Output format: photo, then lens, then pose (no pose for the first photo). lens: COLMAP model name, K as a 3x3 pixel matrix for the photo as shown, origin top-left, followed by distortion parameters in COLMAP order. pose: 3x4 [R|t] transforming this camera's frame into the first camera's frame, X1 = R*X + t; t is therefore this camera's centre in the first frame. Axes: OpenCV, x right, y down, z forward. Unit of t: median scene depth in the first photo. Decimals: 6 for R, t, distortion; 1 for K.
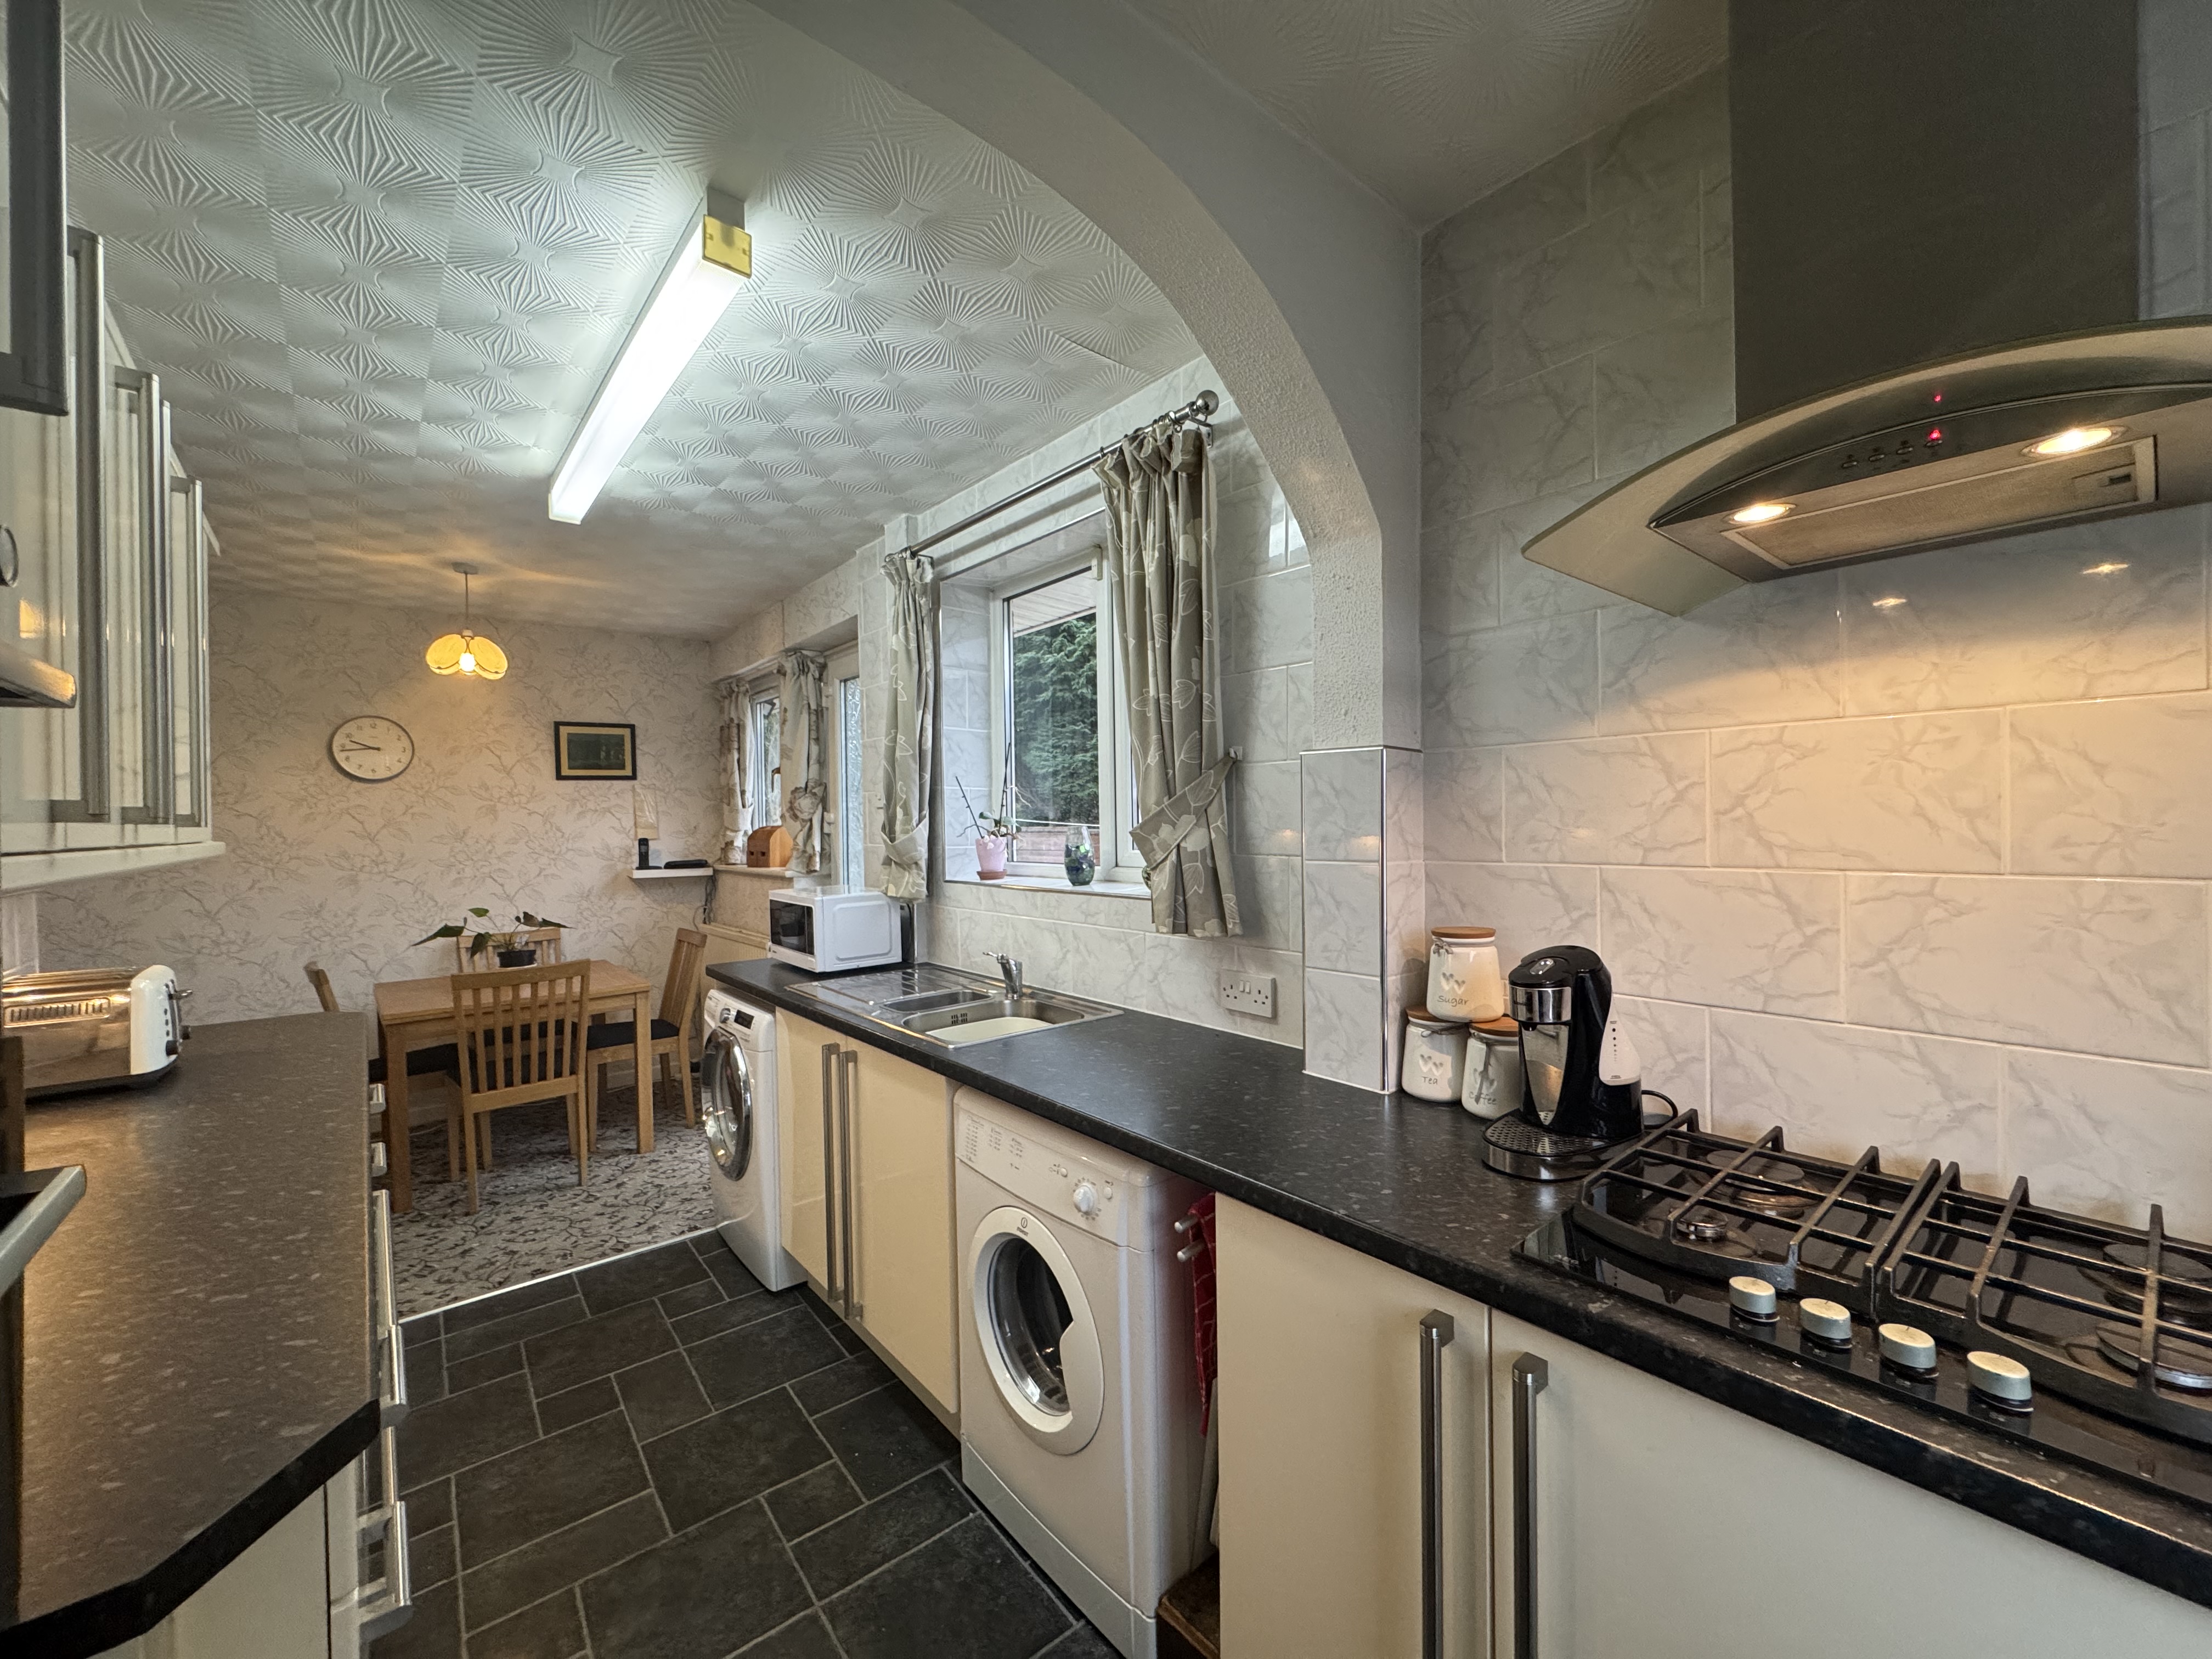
lens RADIAL K [[876.8, 0, 1108.2], [0, 876.8, 830.2], [0, 0, 1]] dist [-0.005498, 0.000836]
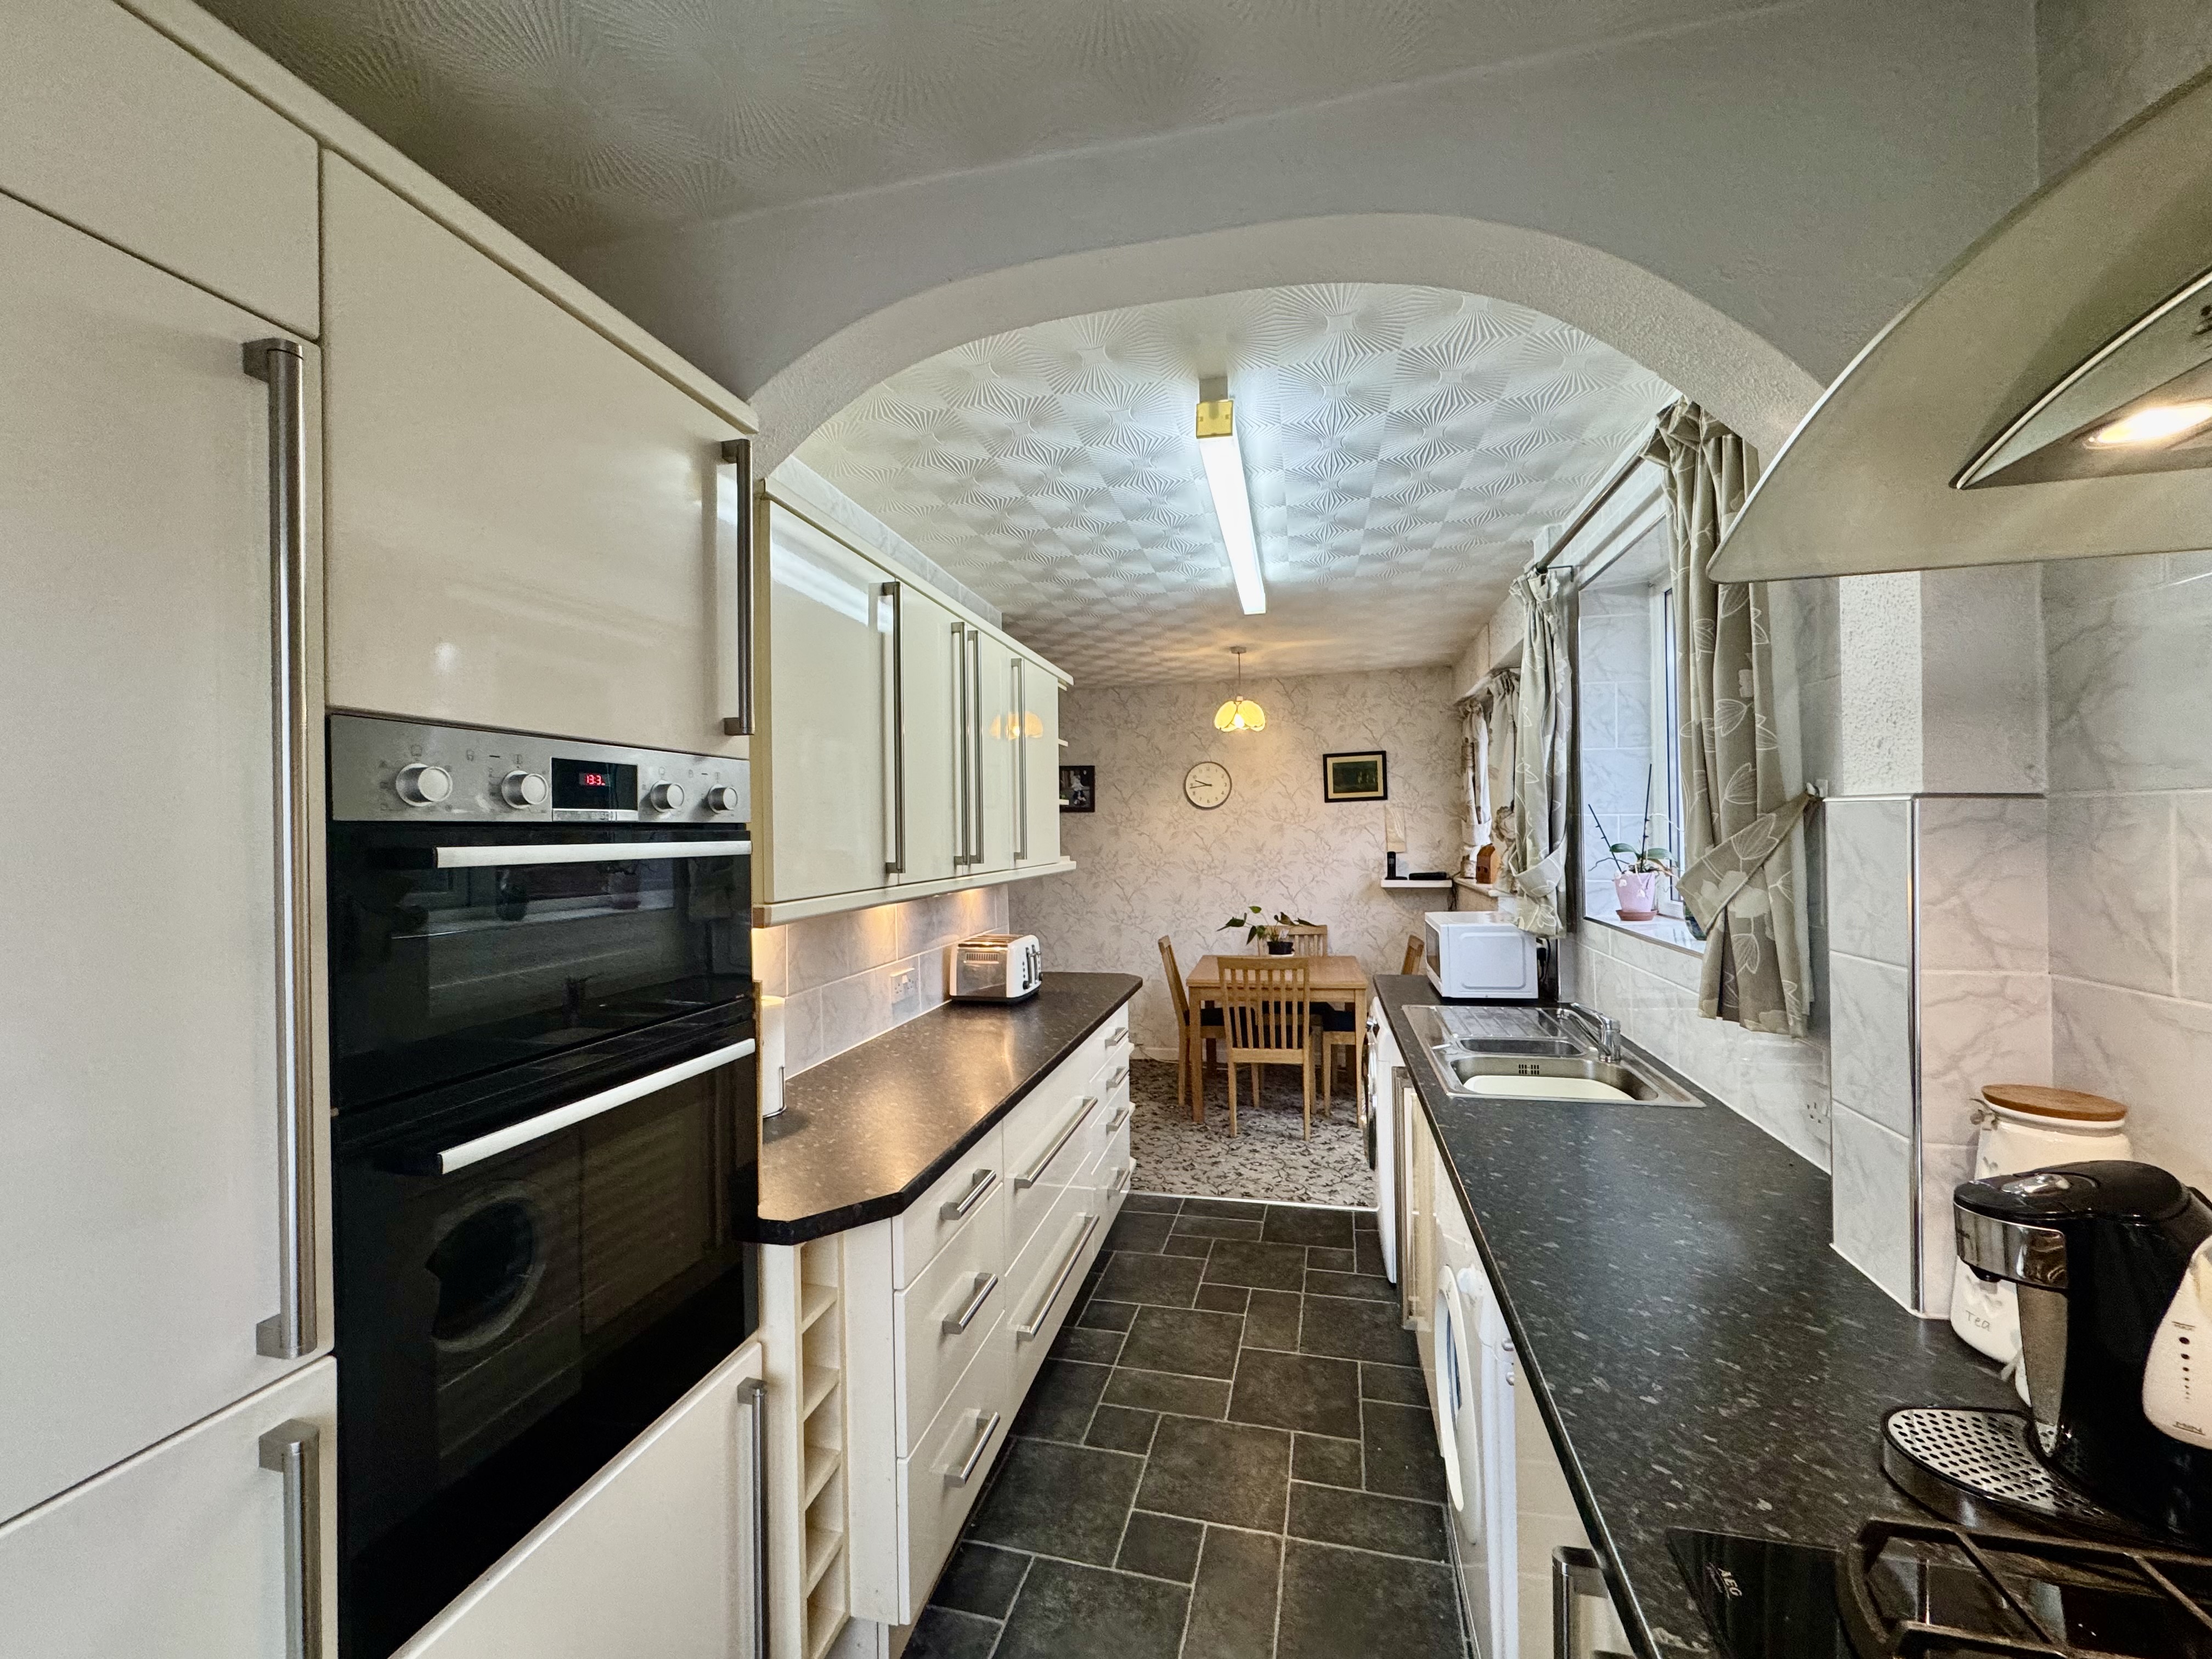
lens RADIAL K [[876.8, 0, 1108.2], [0, 876.8, 830.2], [0, 0, 1]] dist [-0.005498, 0.000836]
pose [[0.597391, 0.001764, -0.801948, 0.216830], [0.002231, 0.999990, 0.003862, -0.033022], [0.801947, -0.004096, 0.597382, 0.049305]]
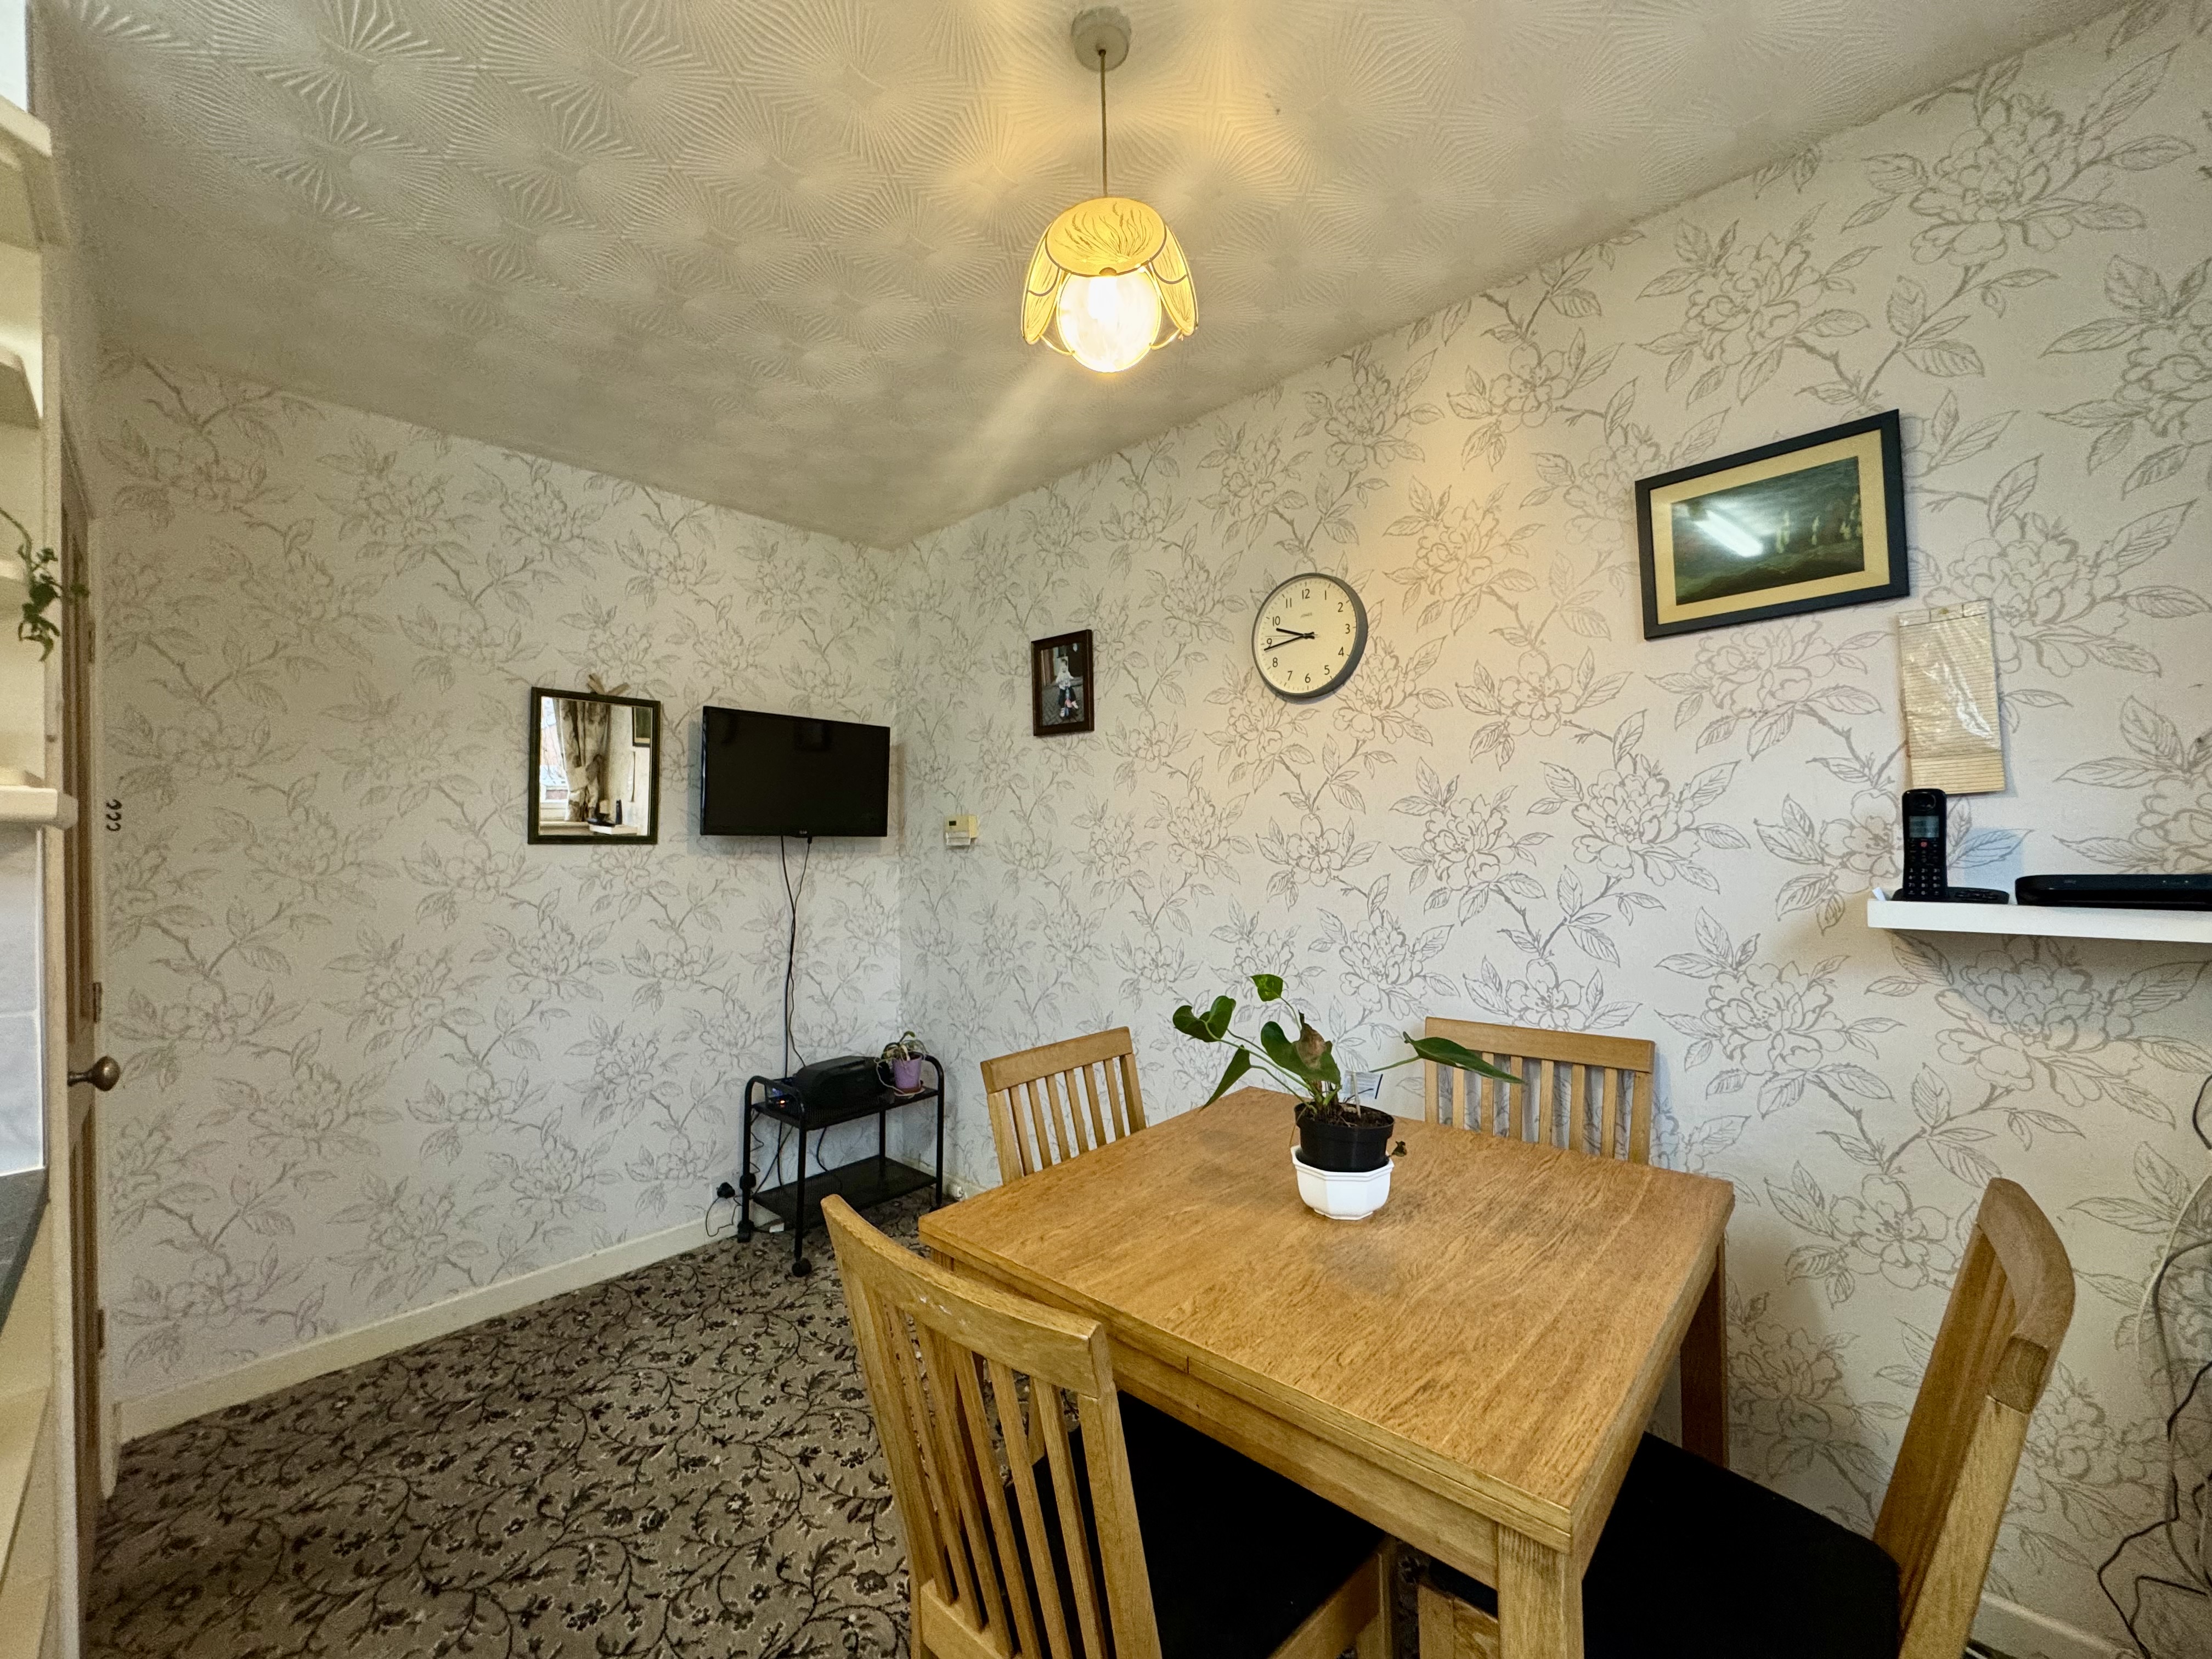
lens RADIAL K [[876.8, 0, 1108.2], [0, 876.8, 830.2], [0, 0, 1]] dist [-0.005498, 0.000836]
pose [[0.115600, 0.000965, -0.993295, -0.389032], [0.009164, 0.999956, 0.002038, 0.027086], [0.993254, -0.009339, 0.115586, 0.981746]]
